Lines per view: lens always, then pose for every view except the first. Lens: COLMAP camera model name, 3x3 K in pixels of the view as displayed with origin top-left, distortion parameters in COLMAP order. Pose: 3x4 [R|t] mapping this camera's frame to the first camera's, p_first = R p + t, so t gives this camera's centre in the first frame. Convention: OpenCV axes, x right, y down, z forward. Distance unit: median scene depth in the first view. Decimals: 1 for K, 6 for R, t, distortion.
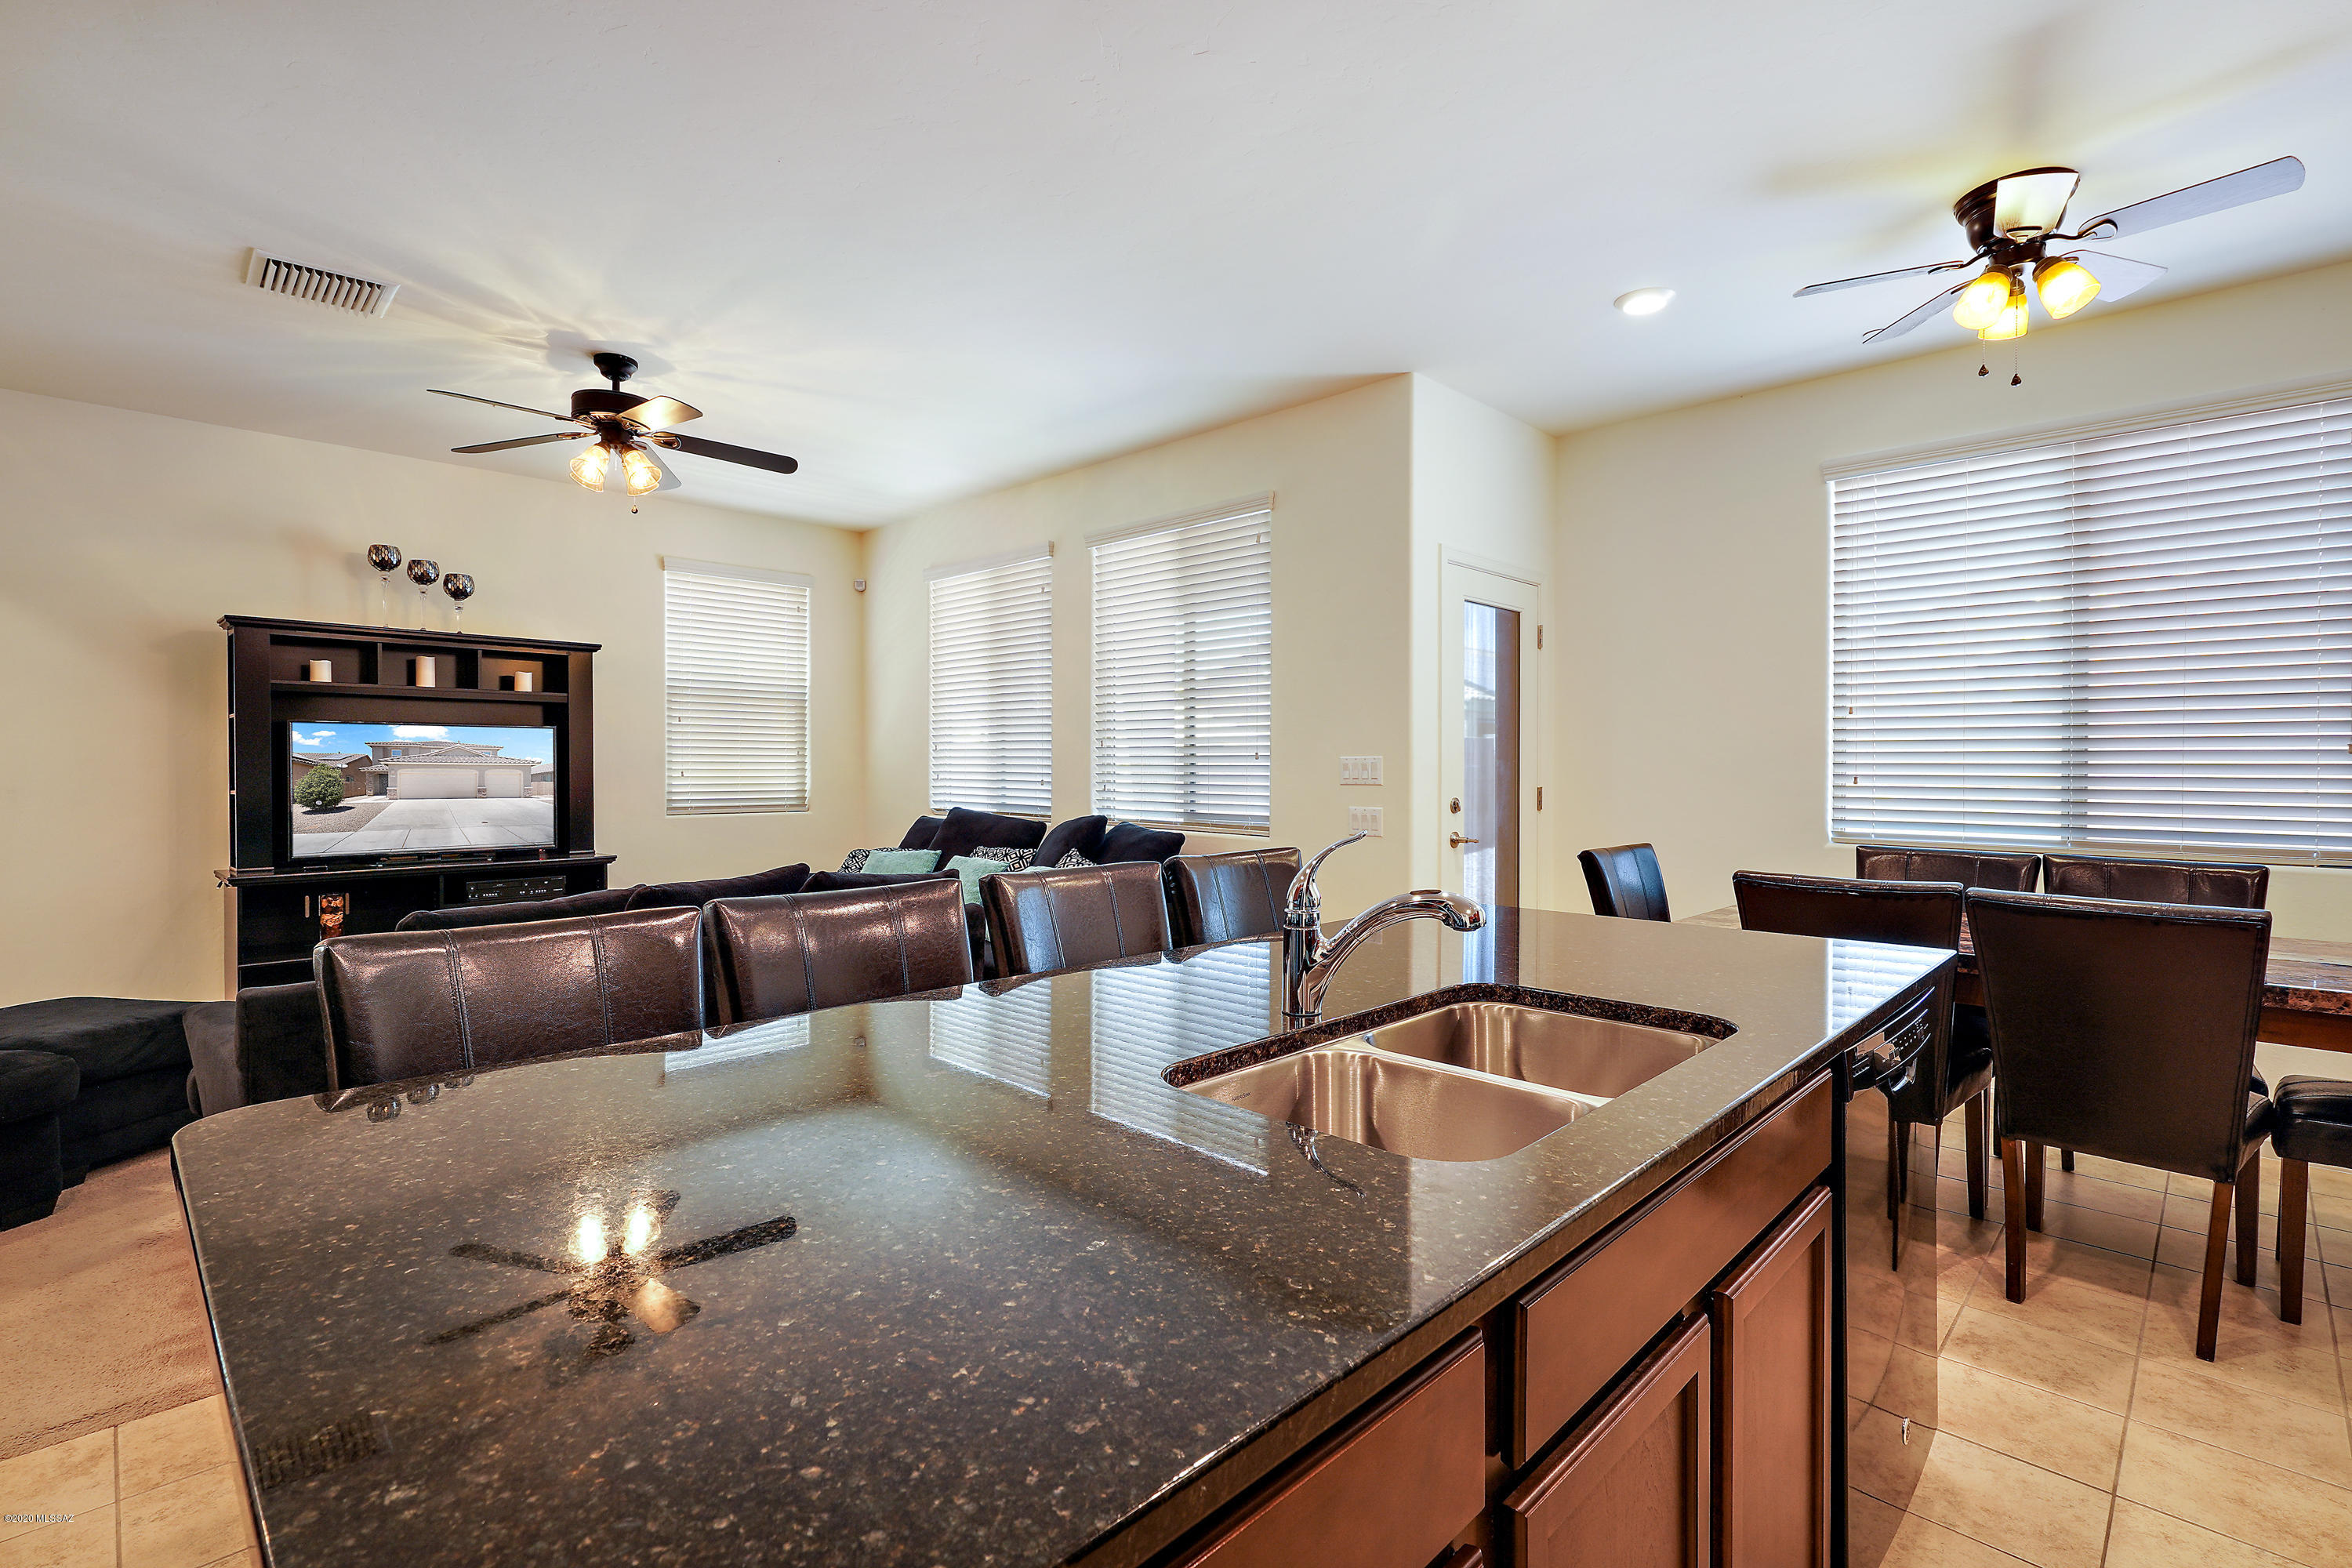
lens RADIAL K [[1082.2, 0, 1175.1], [0, 1082.2, 735.3], [0, 0, 1]] dist [-0.008136, 0.004133]
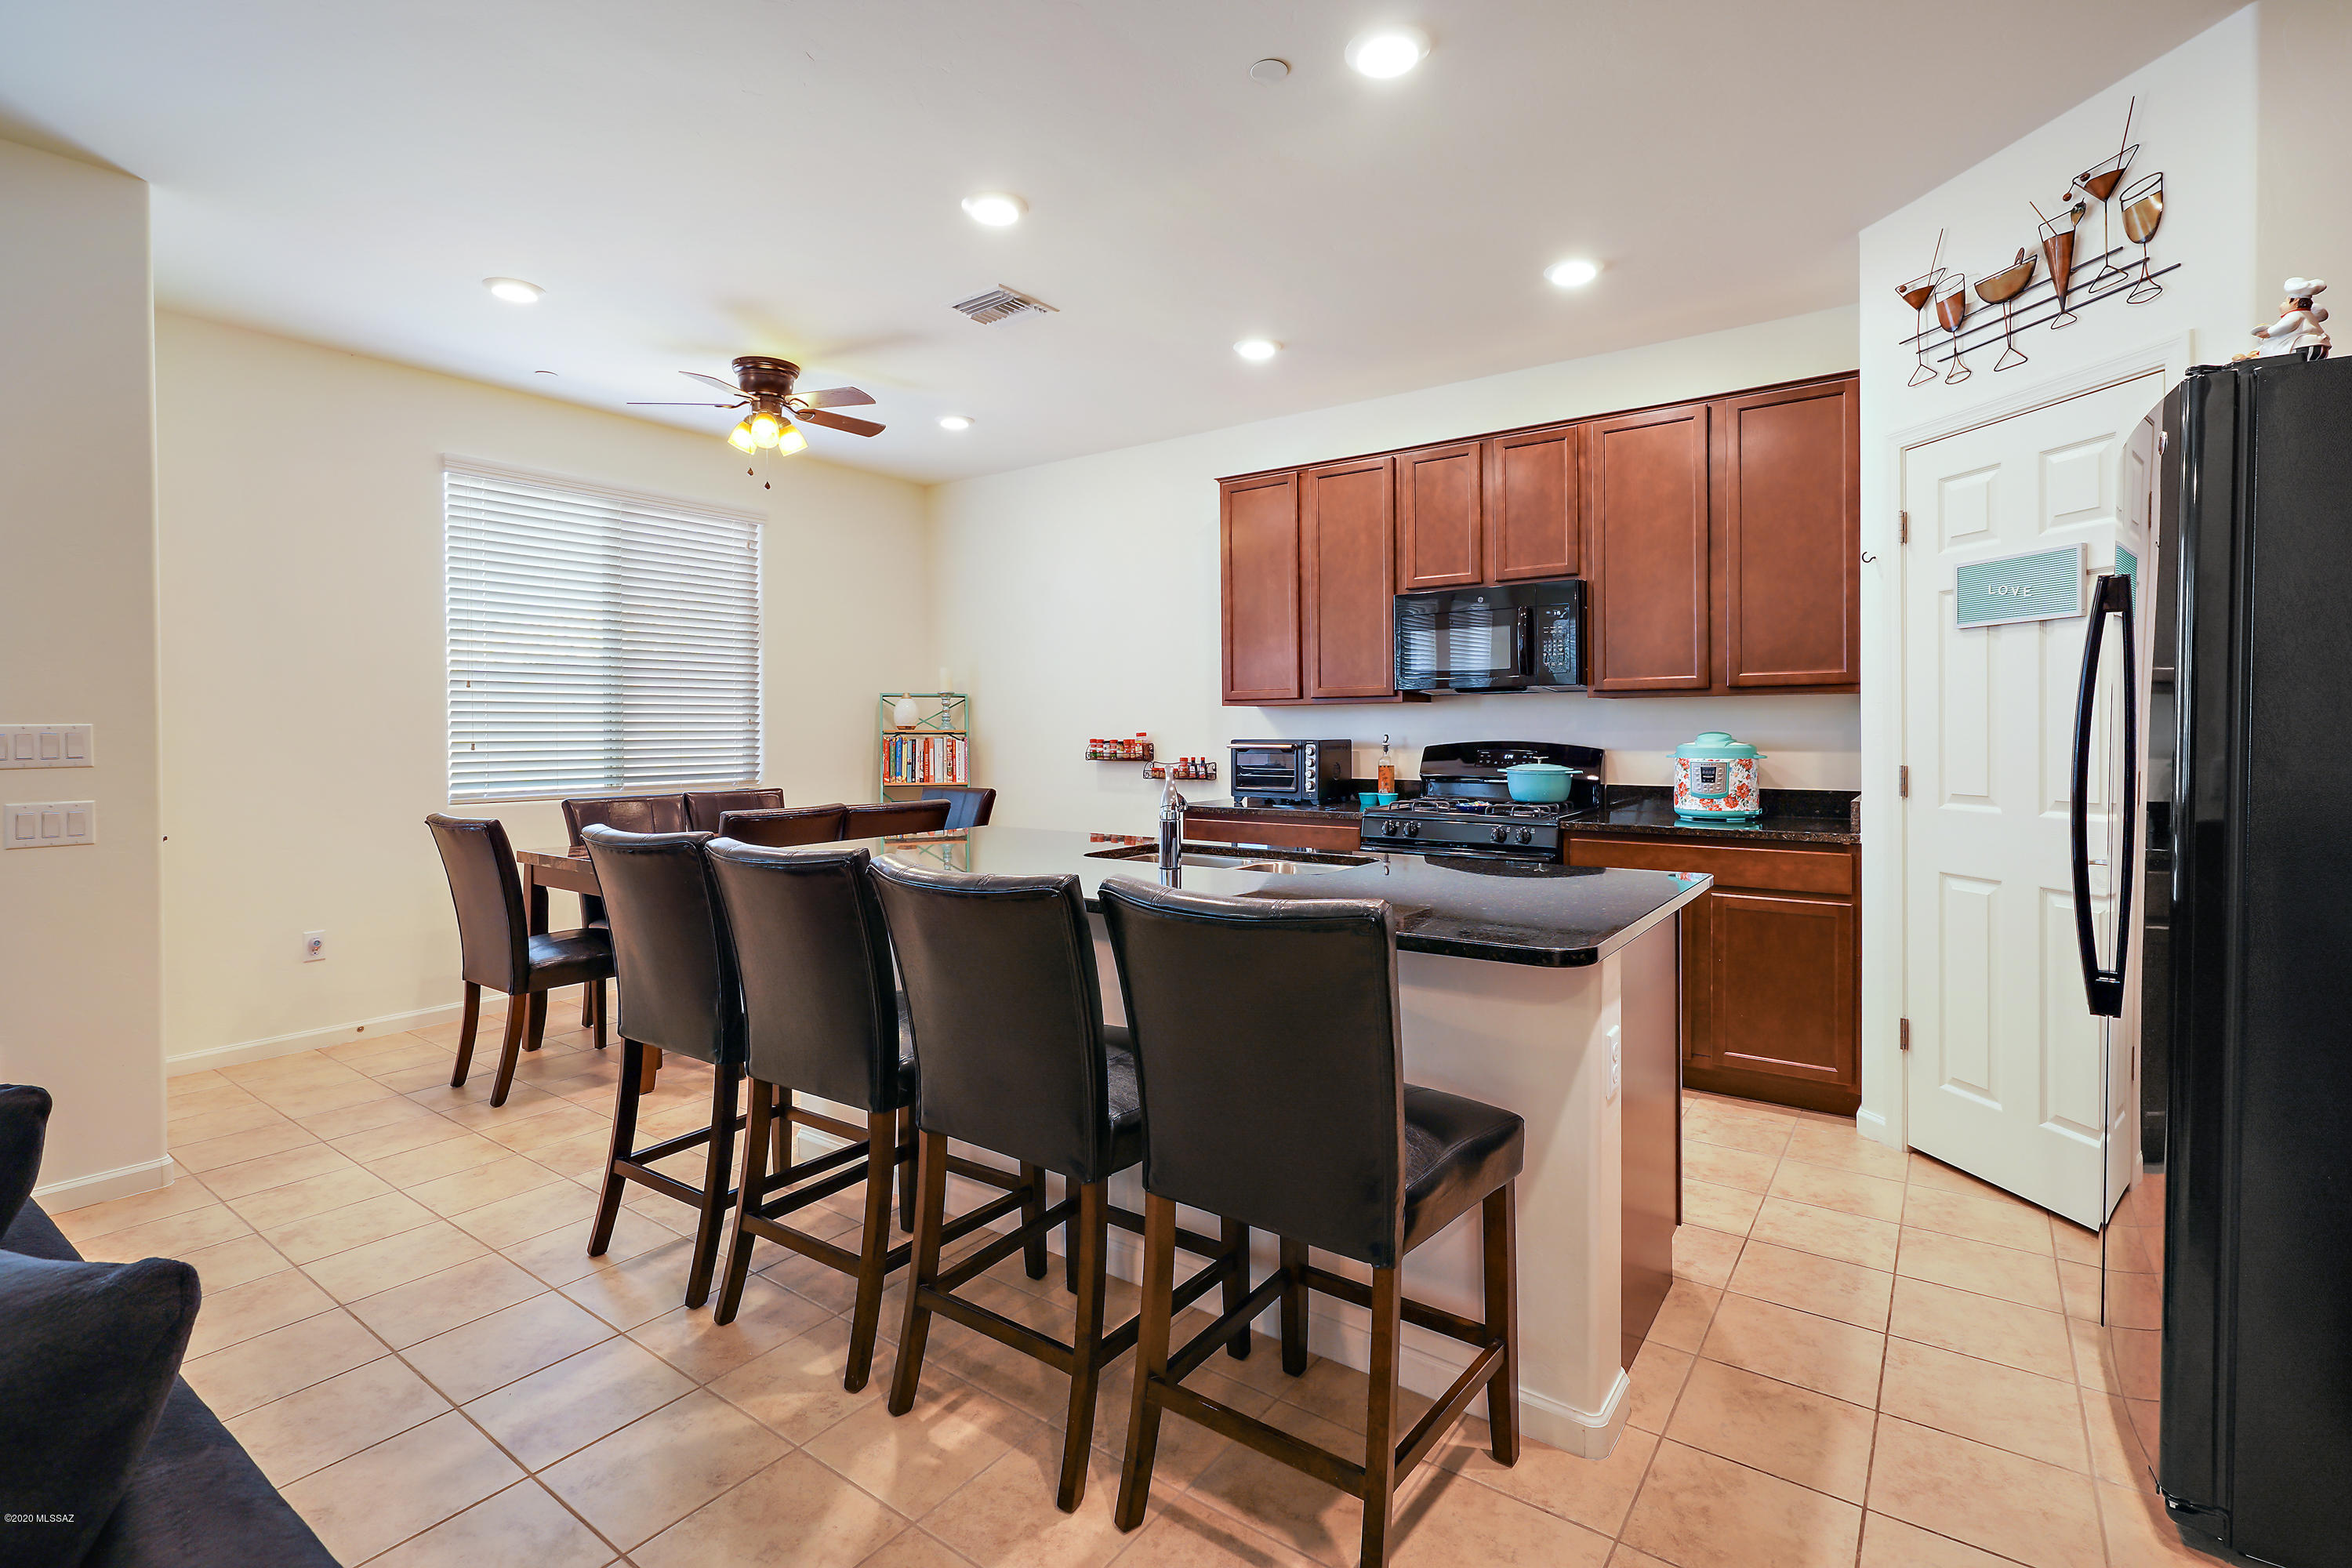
lens RADIAL K [[1082.2, 0, 1183.3], [0, 1082.2, 739.0], [0, 0, 1]] dist [-0.008136, 0.004133]
pose [[-0.150923, -0.007861, 0.988514, -0.497012], [-0.016686, 0.999846, 0.005403, 0.011591], [-0.988405, -0.015679, -0.151031, 0.363788]]
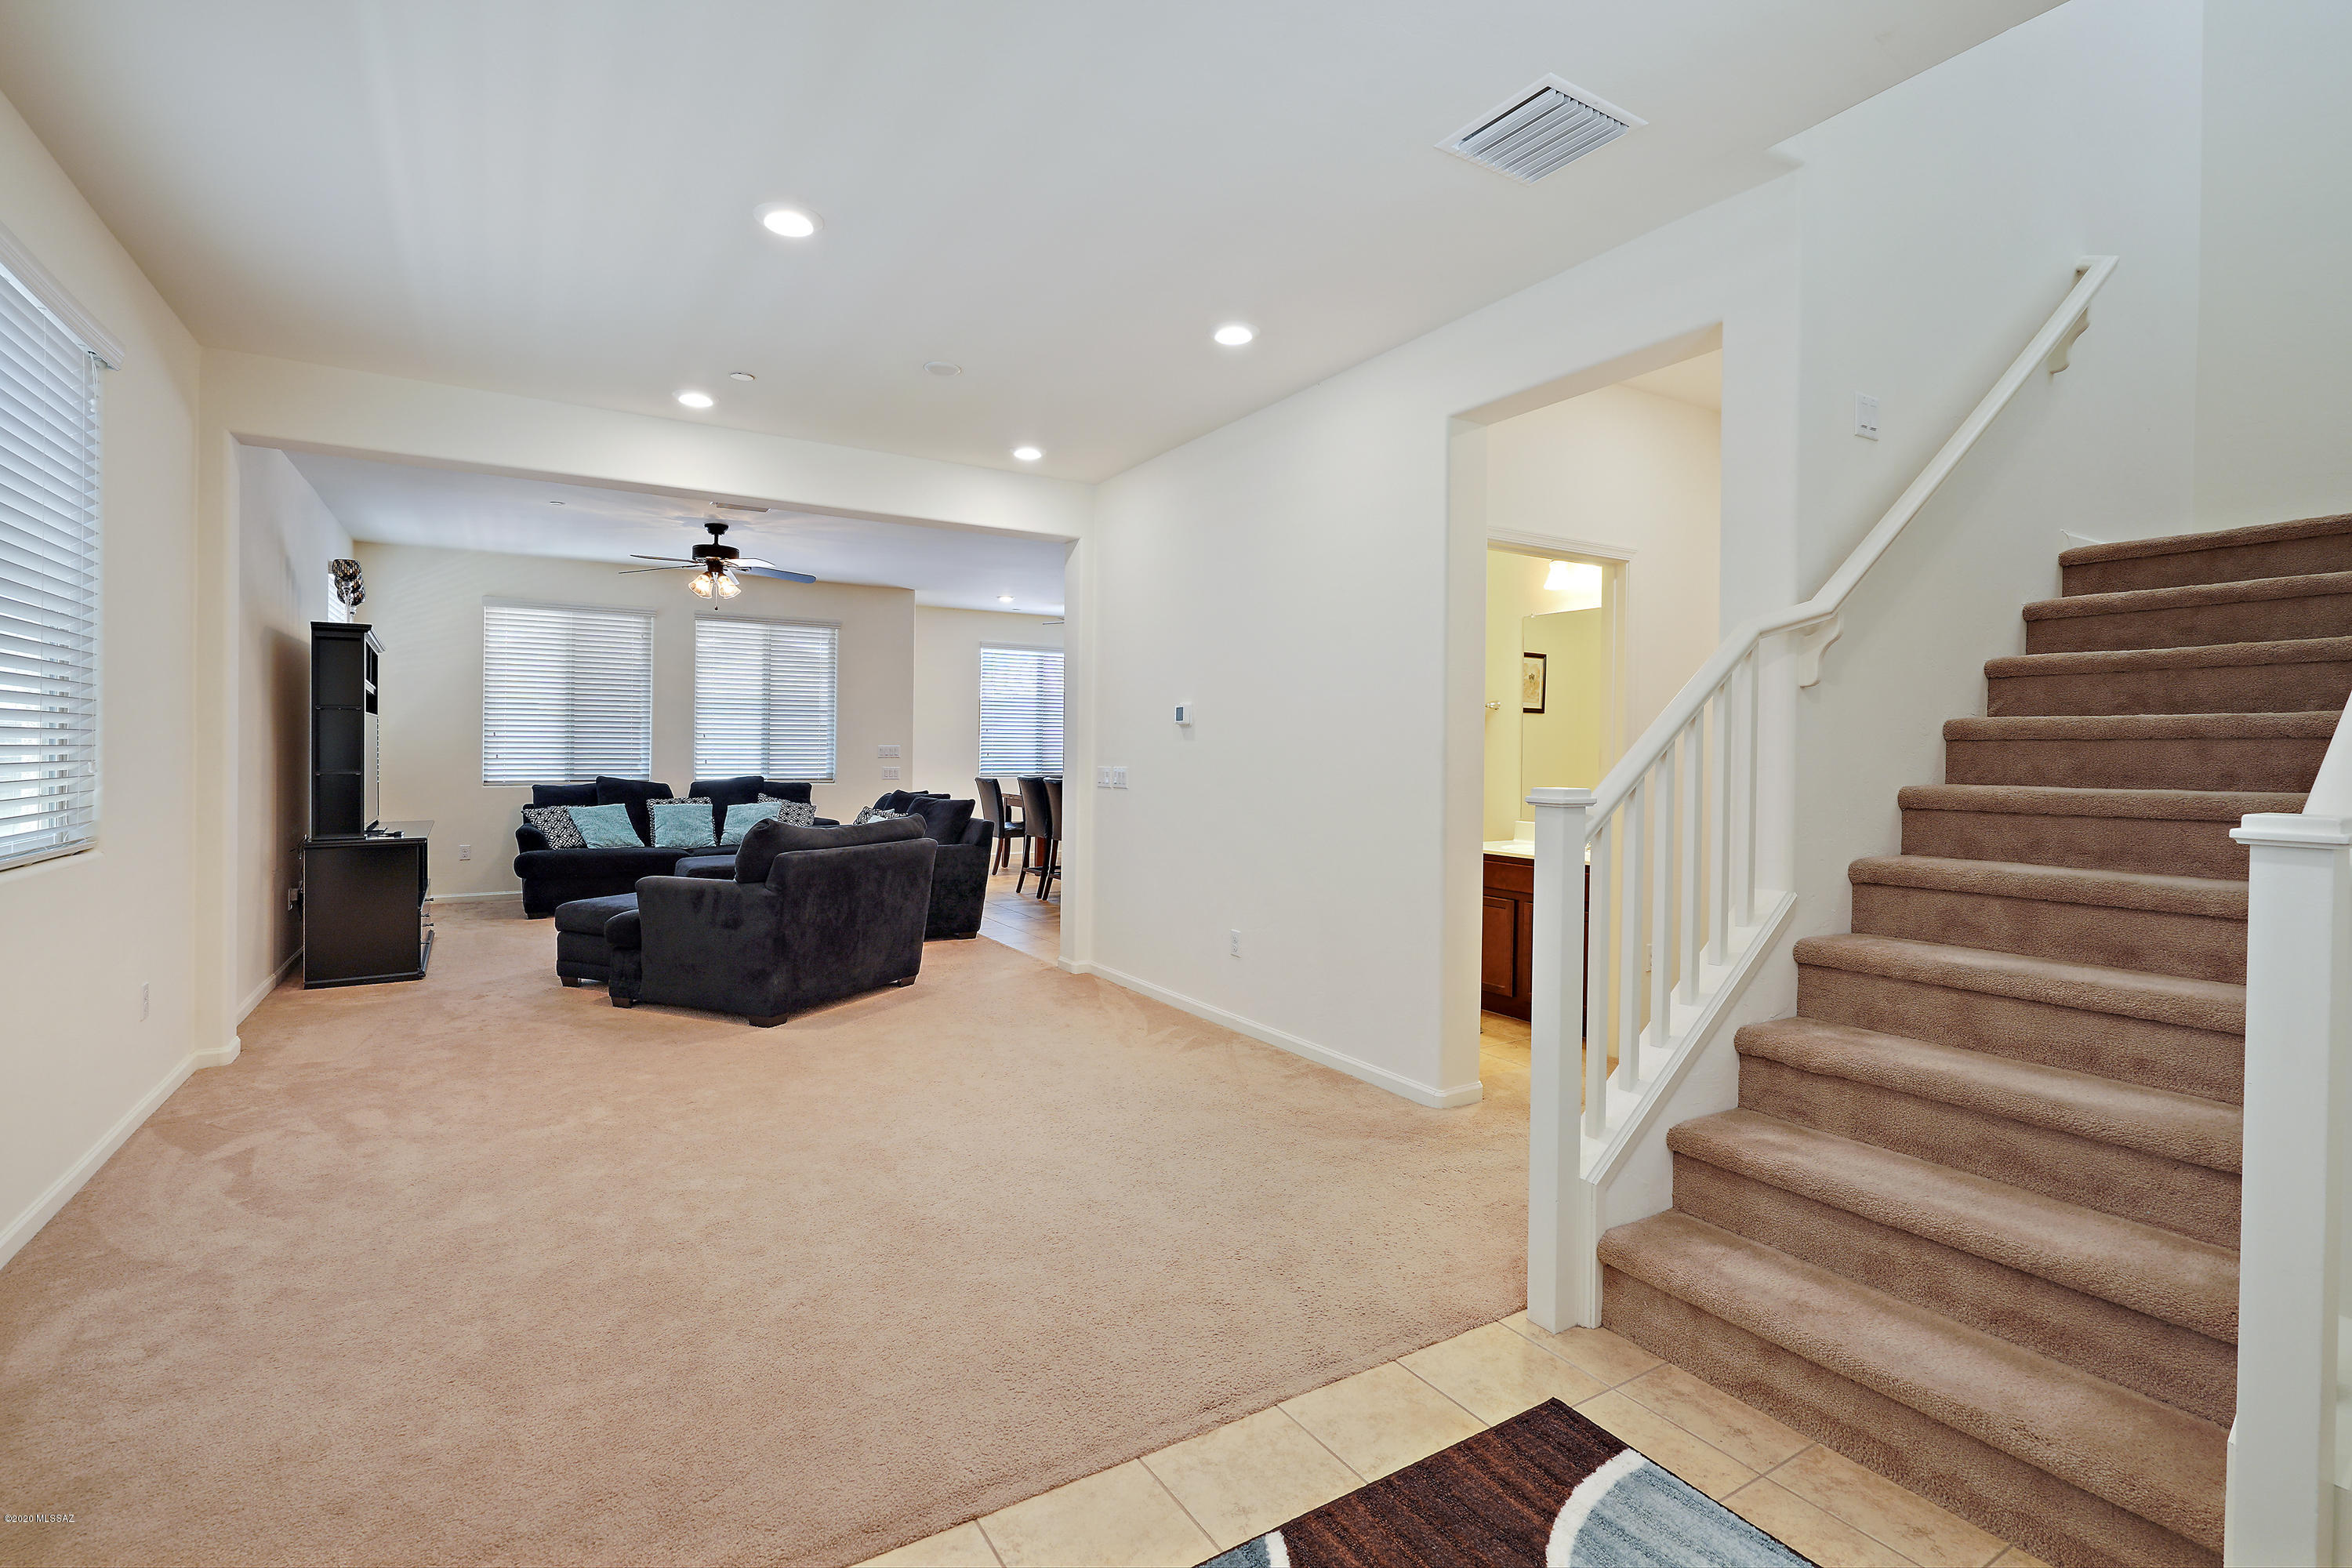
lens RADIAL K [[1082.2, 0, 1186.1], [0, 1082.2, 747.6], [0, 0, 1]] dist [-0.008136, 0.004133]
pose [[0.236008, -0.005703, 0.971734, -1.750917], [-0.031121, 0.999425, 0.013424, -0.022944], [-0.971253, -0.033410, 0.235695, -0.179217]]
